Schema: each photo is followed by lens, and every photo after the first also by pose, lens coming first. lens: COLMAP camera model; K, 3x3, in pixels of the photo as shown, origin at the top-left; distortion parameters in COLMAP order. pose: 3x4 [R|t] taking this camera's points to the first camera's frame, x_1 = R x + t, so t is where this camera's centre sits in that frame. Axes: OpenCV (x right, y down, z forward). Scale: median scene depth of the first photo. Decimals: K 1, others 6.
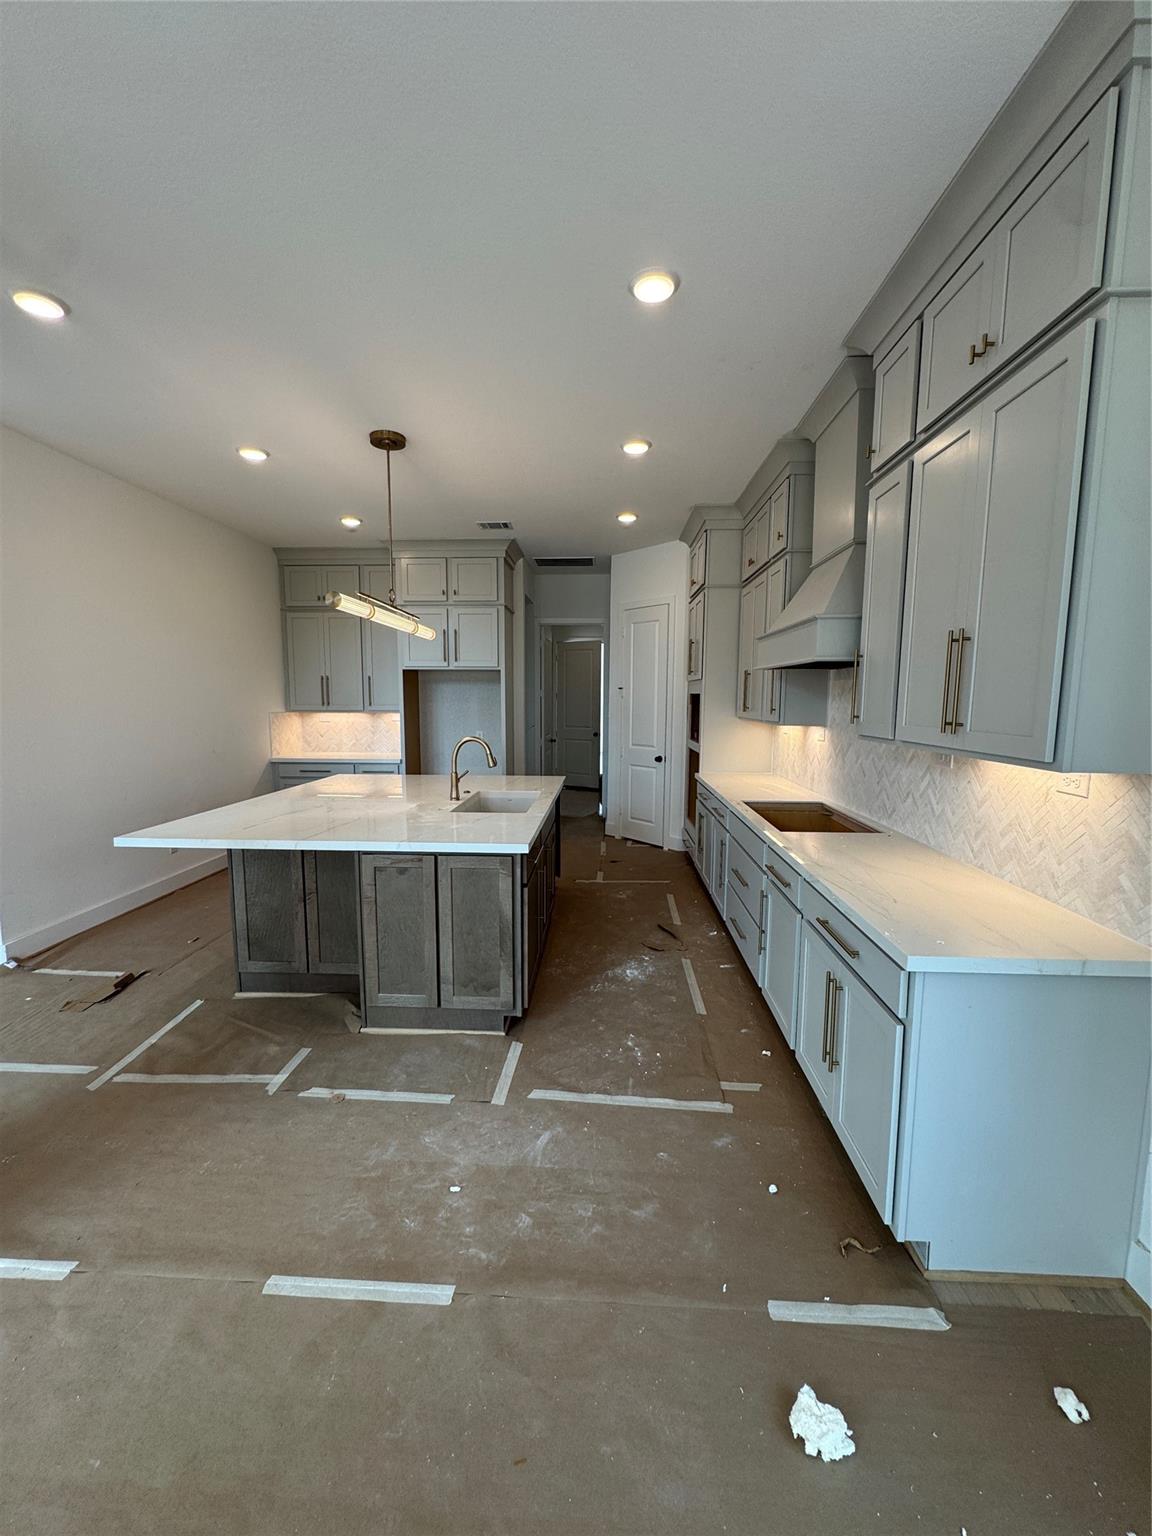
lens RADIAL K [[614.4, 0, 576.1], [0, 614.4, 768.2], [0, 0, 1]] dist [-0.000961, -0.000044]
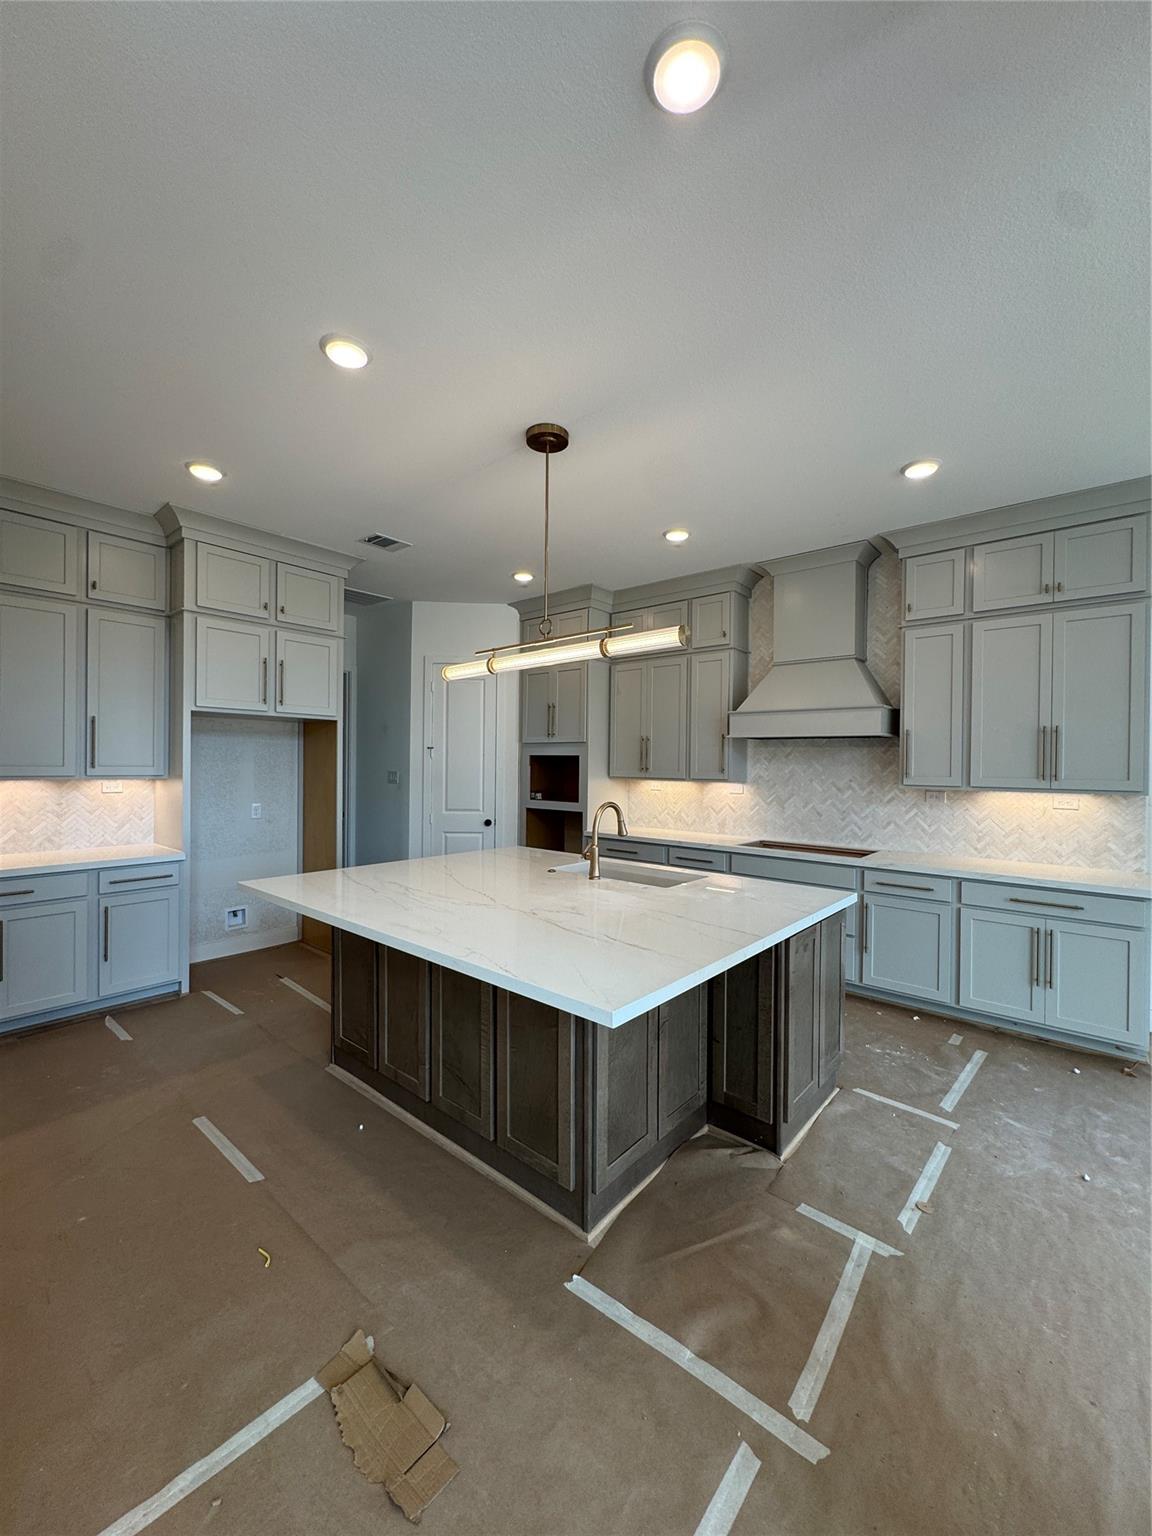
lens RADIAL K [[614.4, 0, 577.3], [0, 614.4, 767.1], [0, 0, 1]] dist [-0.000961, -0.000044]
pose [[0.611230, 0.000104, 0.791453, -1.221297], [0.081378, 0.994692, -0.062978, -0.068349], [-0.787258, 0.102901, 0.607977, 0.692933]]
